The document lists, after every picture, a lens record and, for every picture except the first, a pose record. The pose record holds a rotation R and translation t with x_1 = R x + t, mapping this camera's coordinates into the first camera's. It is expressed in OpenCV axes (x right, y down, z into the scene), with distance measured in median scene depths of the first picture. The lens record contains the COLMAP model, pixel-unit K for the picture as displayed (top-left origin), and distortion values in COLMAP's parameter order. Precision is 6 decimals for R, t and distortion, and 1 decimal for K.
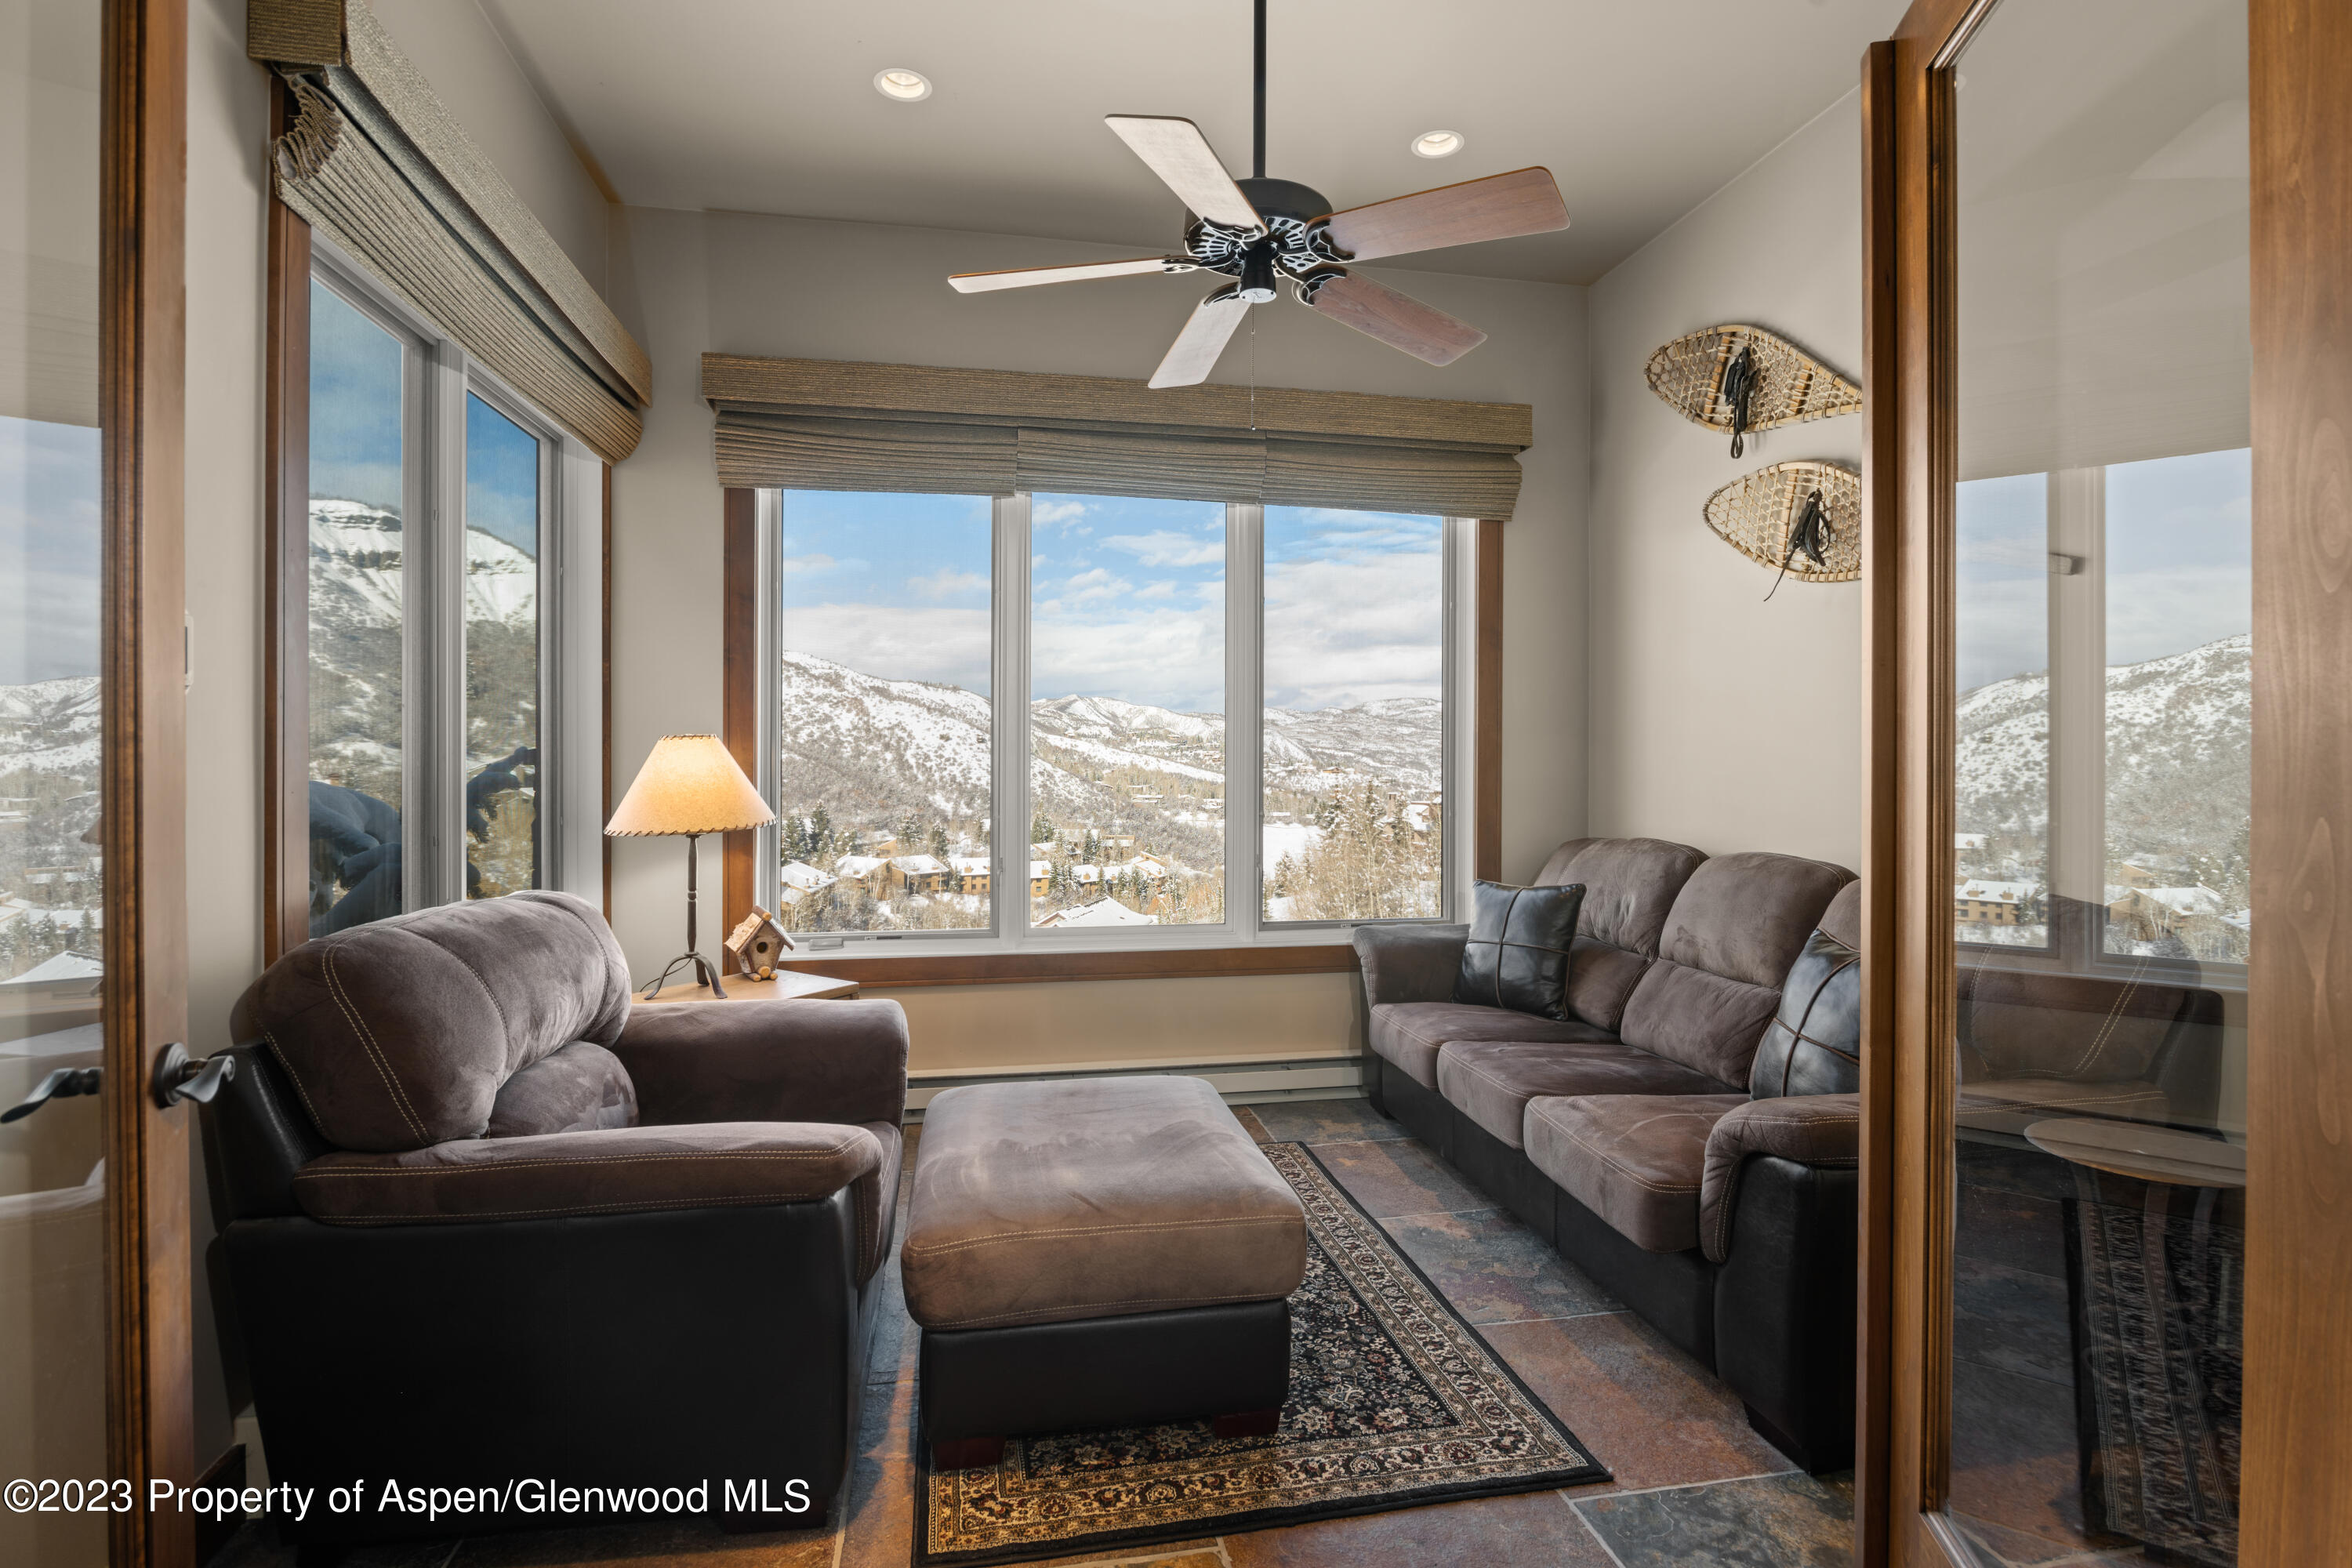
lens RADIAL K [[1171.8, 0, 1179.5], [0, 1171.8, 769.3], [0, 0, 1]] dist [-0.002978, -0.000474]
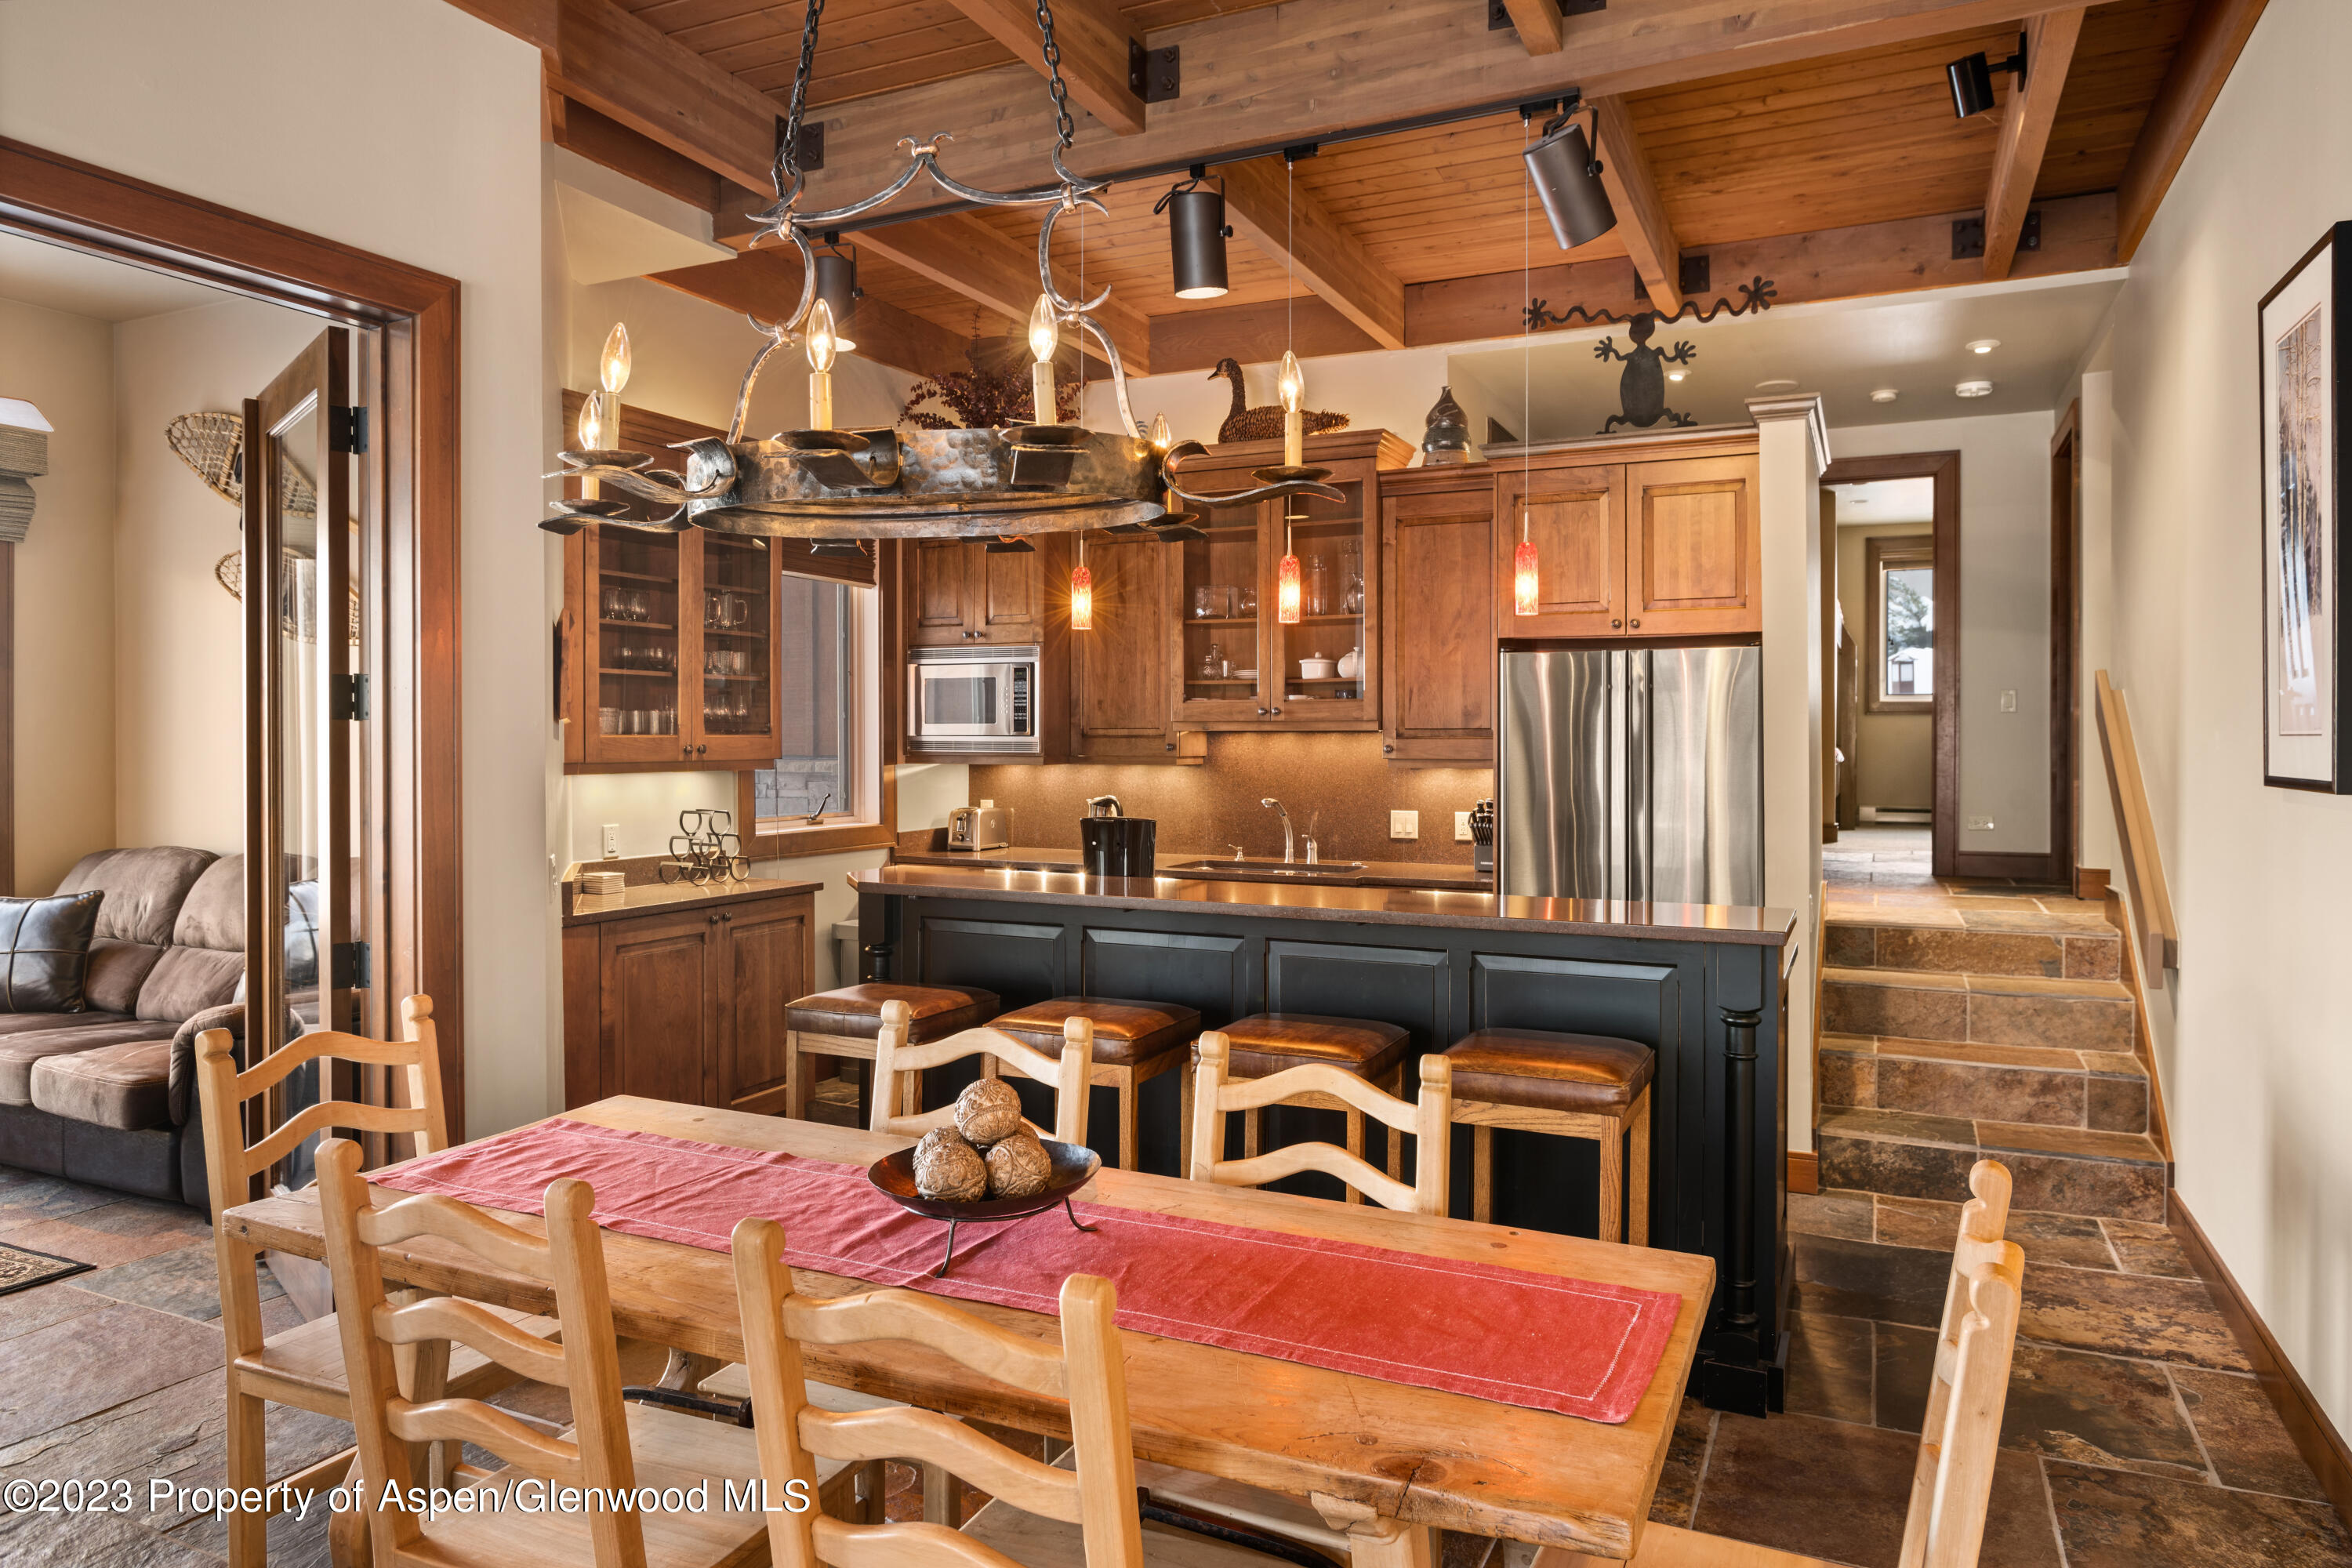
lens RADIAL K [[1453.4, 0, 1175.7], [0, 1453.4, 743.1], [0, 0, 1]] dist [-0.006053, -0.002688]
pose [[0.593194, -0.004302, 0.805048, -0.165710], [0.008226, 0.999966, -0.000718, -0.034442], [-0.805017, 0.007048, 0.593210, -0.674505]]
